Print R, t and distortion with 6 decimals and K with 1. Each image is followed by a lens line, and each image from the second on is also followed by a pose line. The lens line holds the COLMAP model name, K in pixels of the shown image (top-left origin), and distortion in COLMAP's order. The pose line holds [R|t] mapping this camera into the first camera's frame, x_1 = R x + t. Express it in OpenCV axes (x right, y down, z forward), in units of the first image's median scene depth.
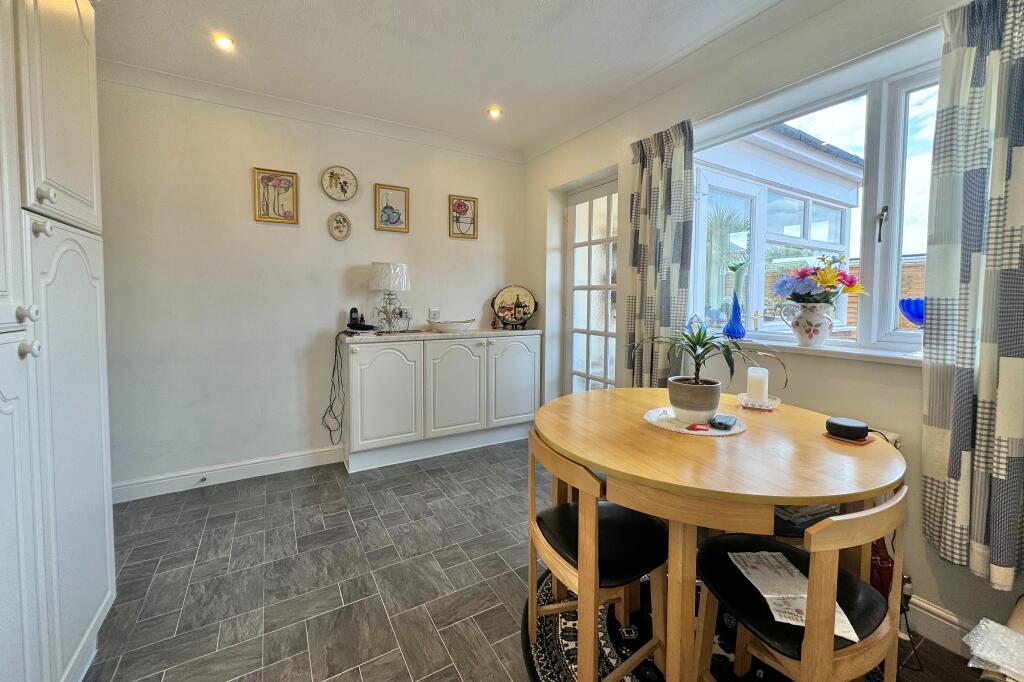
lens RADIAL K [[407.4, 0, 510.4], [0, 407.4, 301.8], [0, 0, 1]] dist [0.000230, -0.000020]
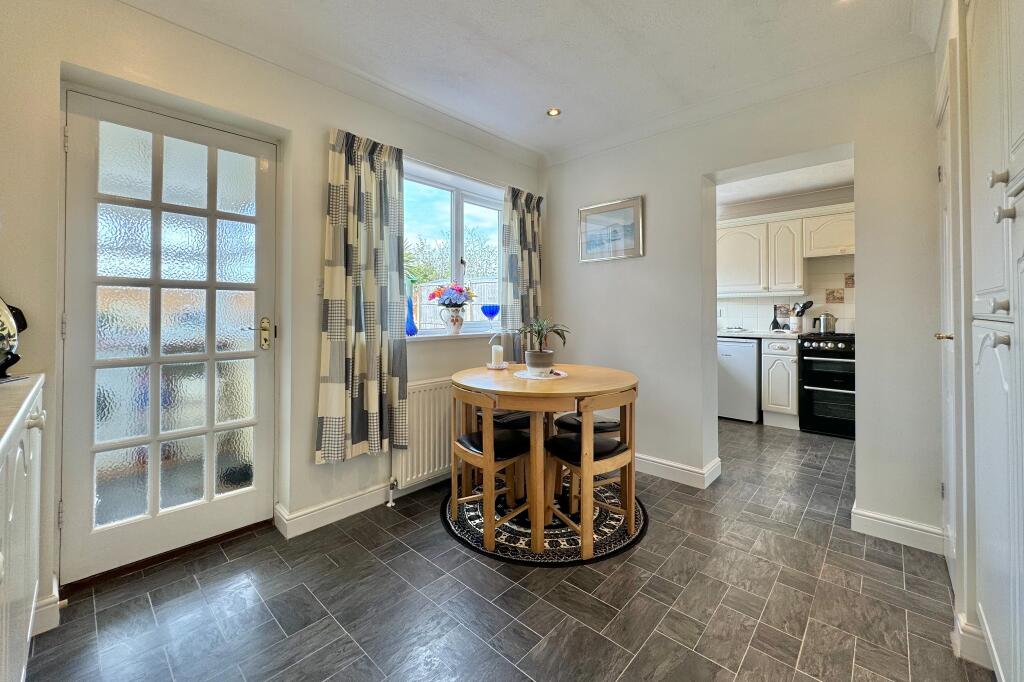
lens RADIAL K [[407.4, 0, 510.4], [0, 407.4, 301.8], [0, 0, 1]] dist [0.000230, -0.000020]
pose [[-0.276200, 0.013541, 0.961005, -0.792524], [0.007312, 0.999901, -0.011988, 0.000328], [-0.961072, 0.003715, -0.276271, 1.088612]]
